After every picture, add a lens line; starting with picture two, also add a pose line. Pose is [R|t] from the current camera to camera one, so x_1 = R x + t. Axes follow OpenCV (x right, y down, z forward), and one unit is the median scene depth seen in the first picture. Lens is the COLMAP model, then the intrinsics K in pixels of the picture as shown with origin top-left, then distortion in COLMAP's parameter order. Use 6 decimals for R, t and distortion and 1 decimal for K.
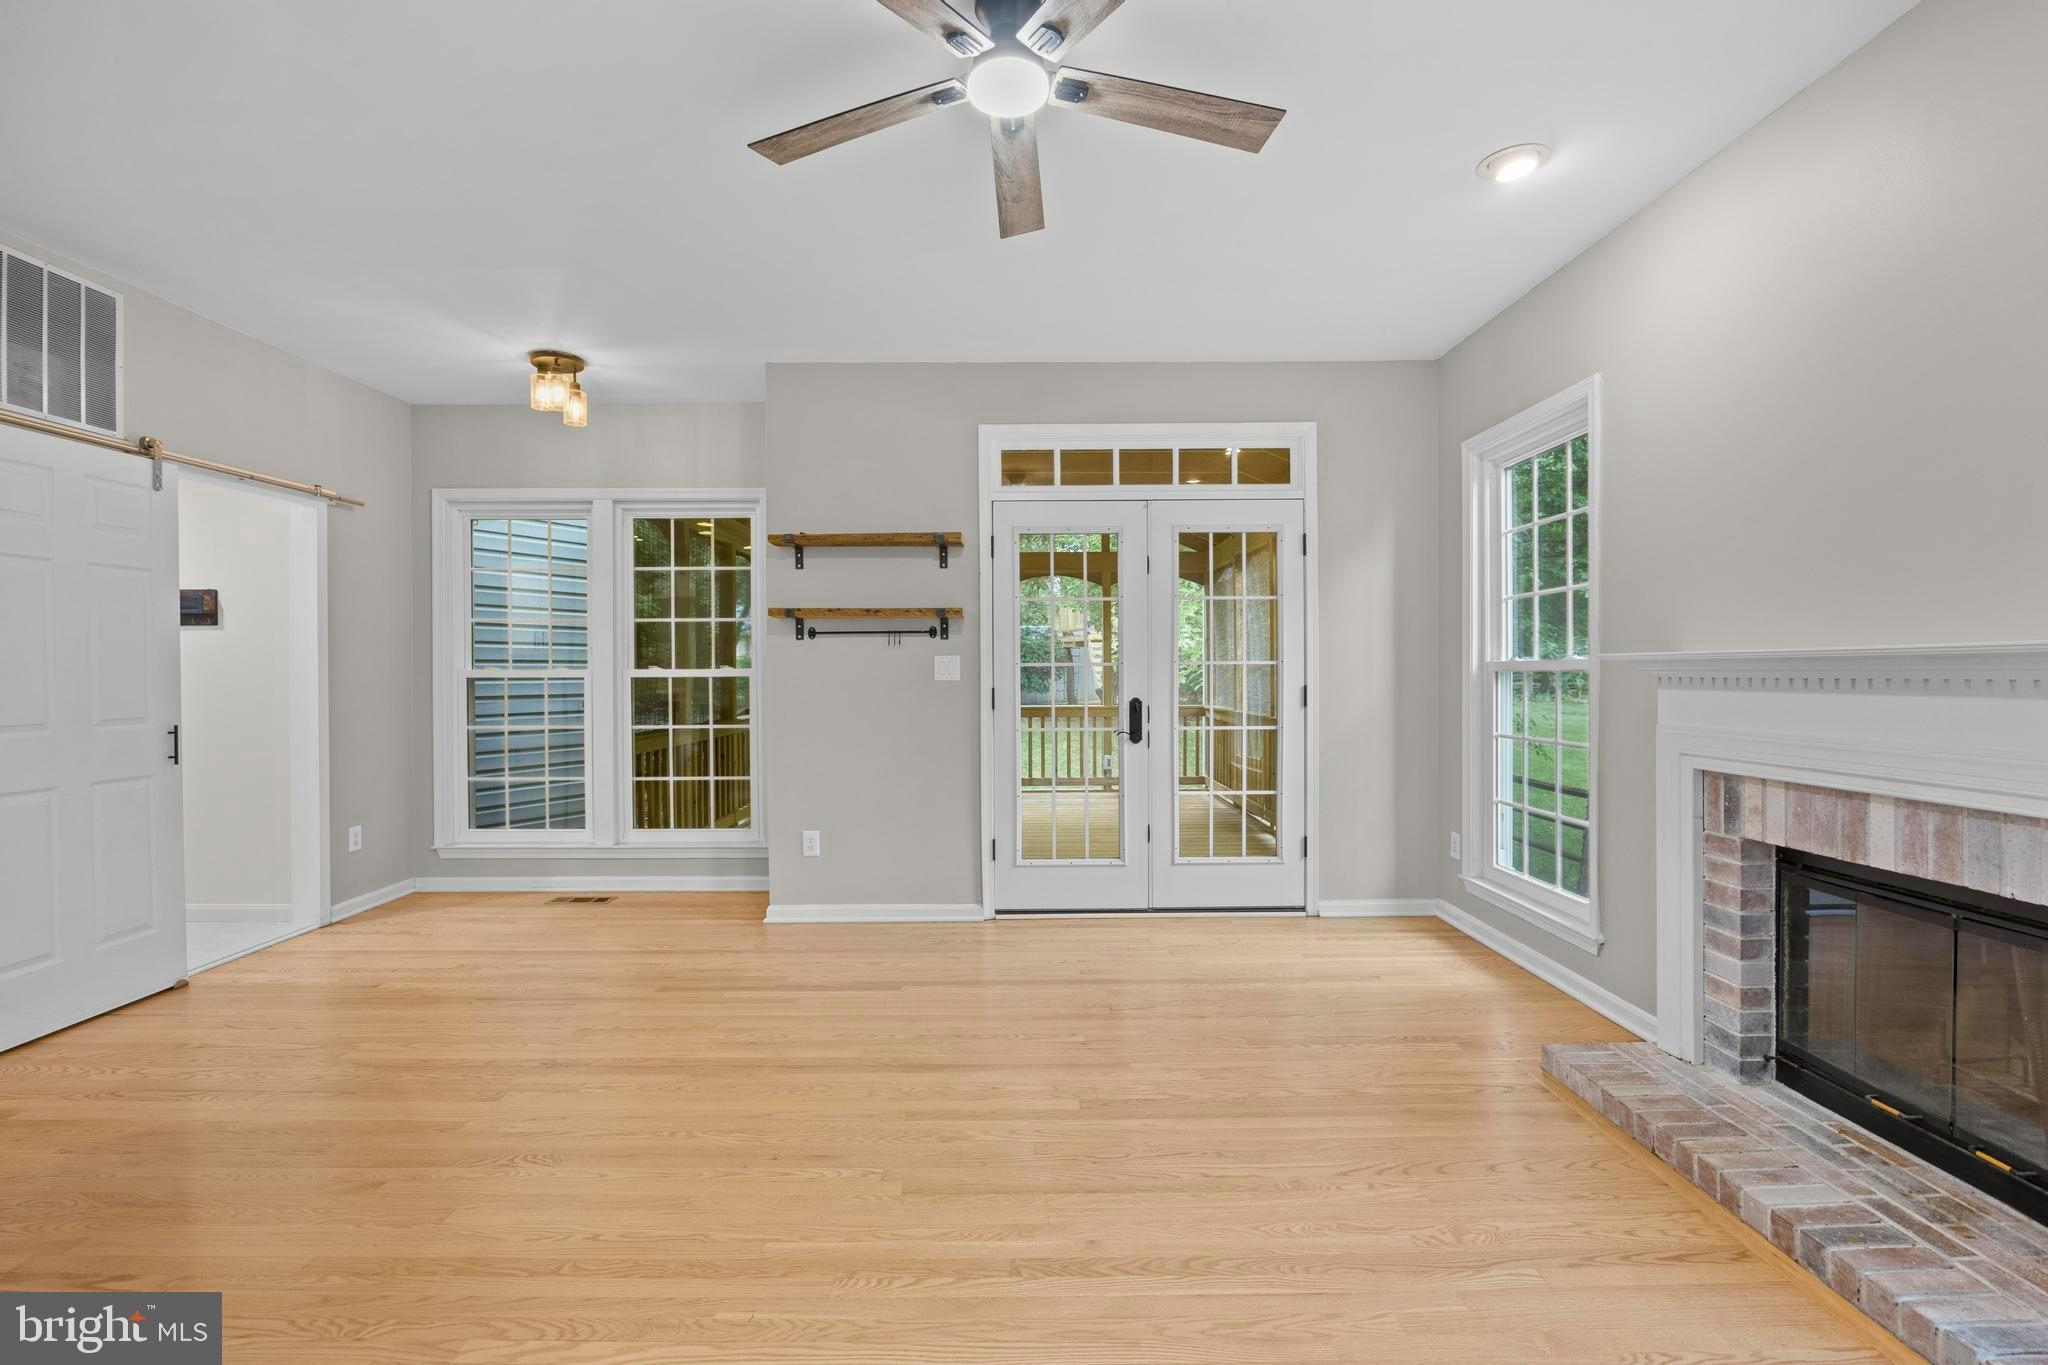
lens RADIAL K [[882.1, 0, 1018.9], [0, 882.1, 680.2], [0, 0, 1]] dist [-0.013338, 0.001045]
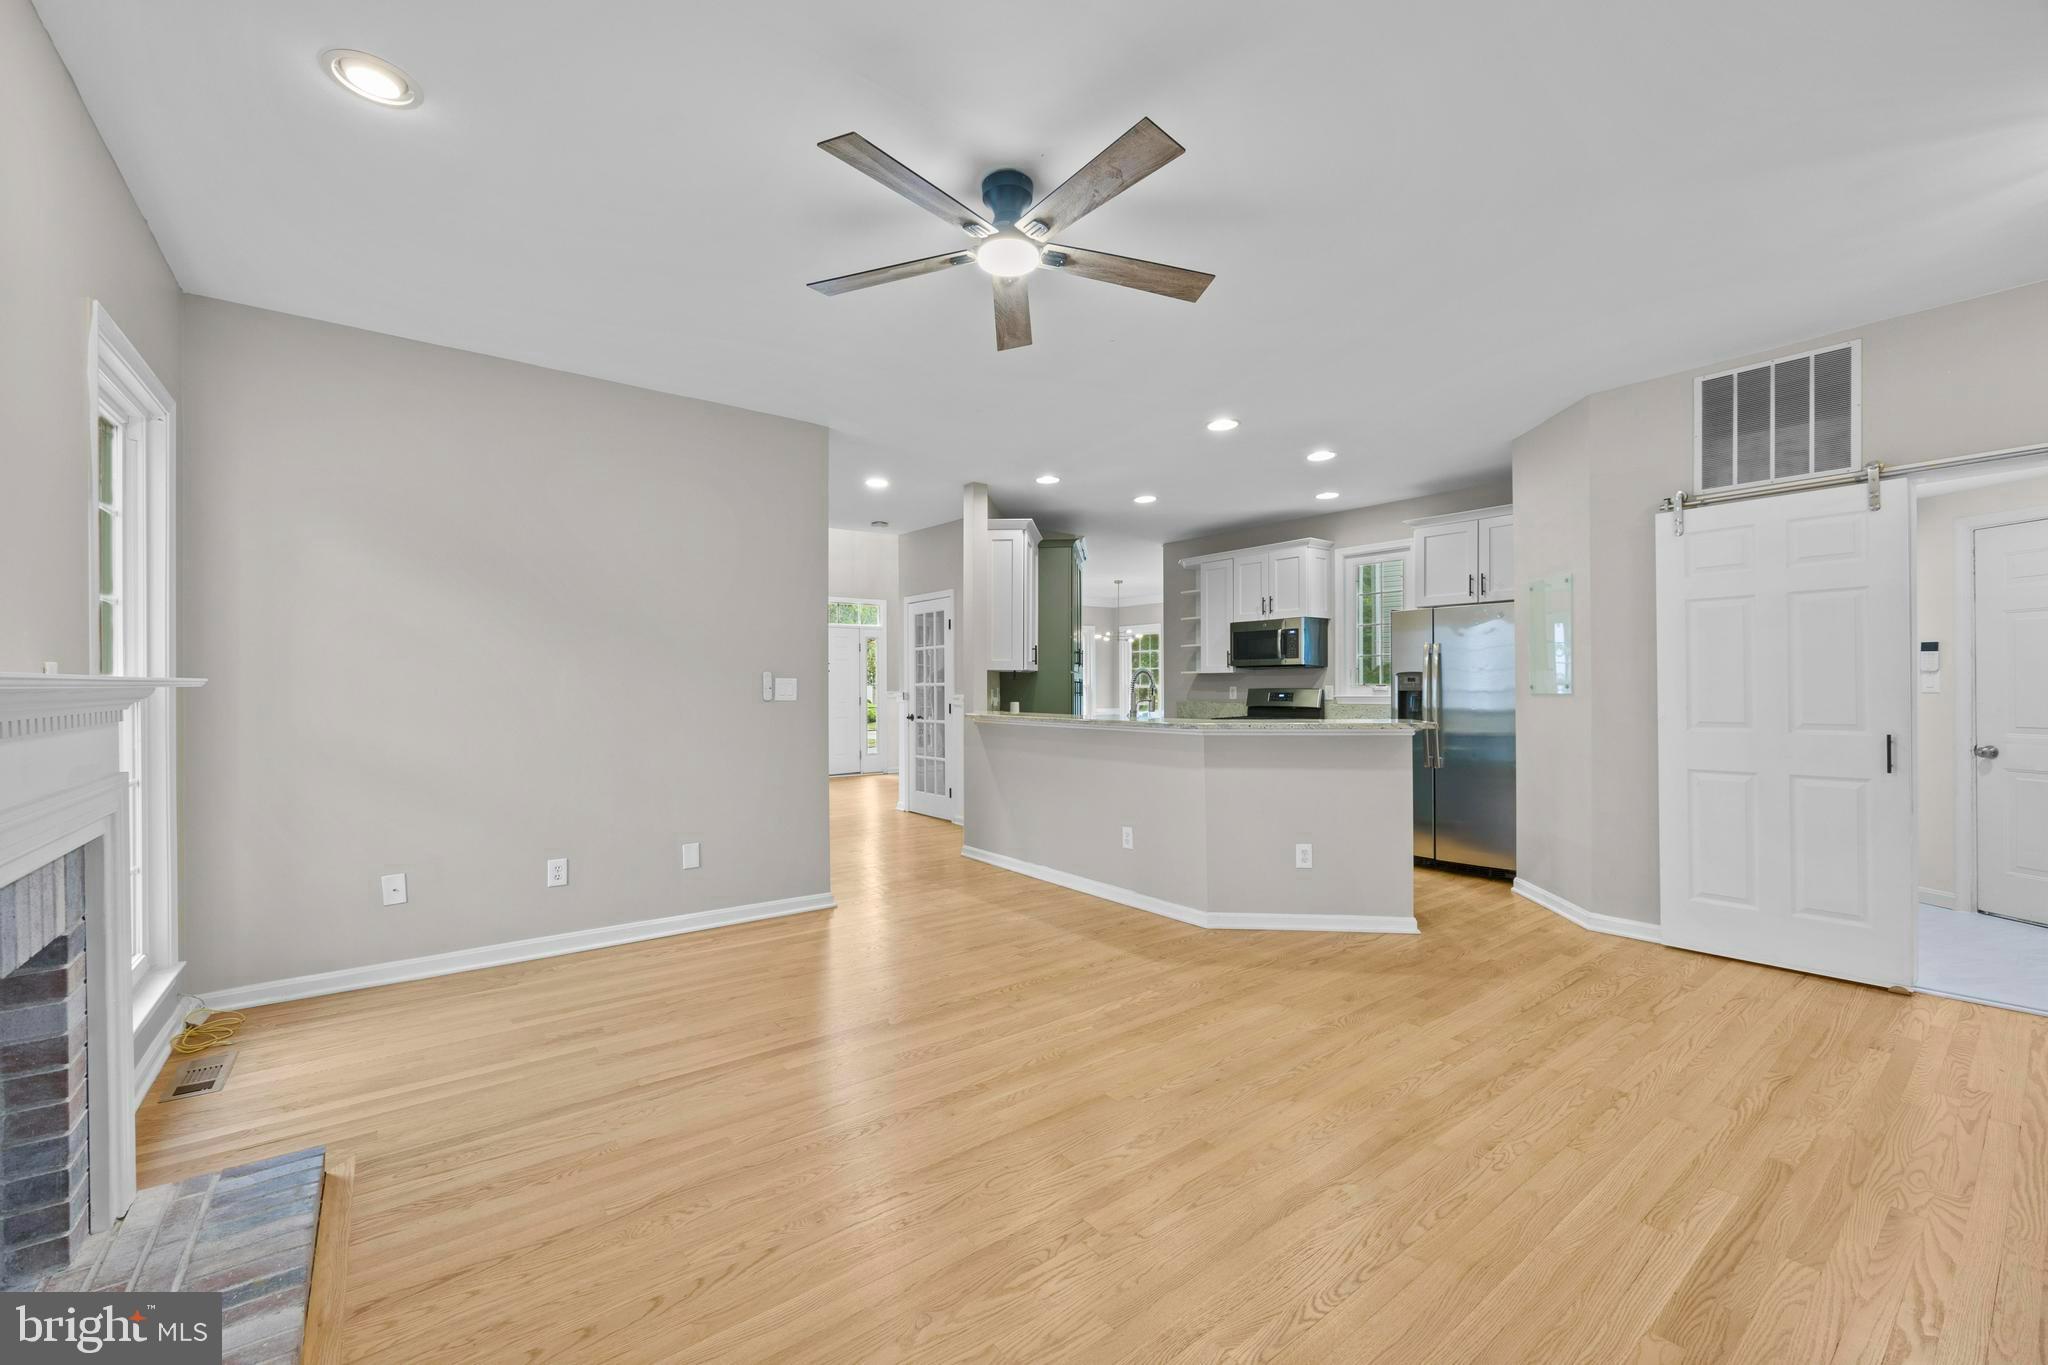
lens RADIAL K [[824.6, 0, 1017.8], [0, 824.6, 686.7], [0, 0, 1]] dist [-0.003715, 0.001123]
pose [[-0.793876, 0.010096, -0.607995, 0.335346], [0.004527, 0.999933, 0.010693, -0.014334], [0.608062, 0.005737, -0.793869, 0.901607]]
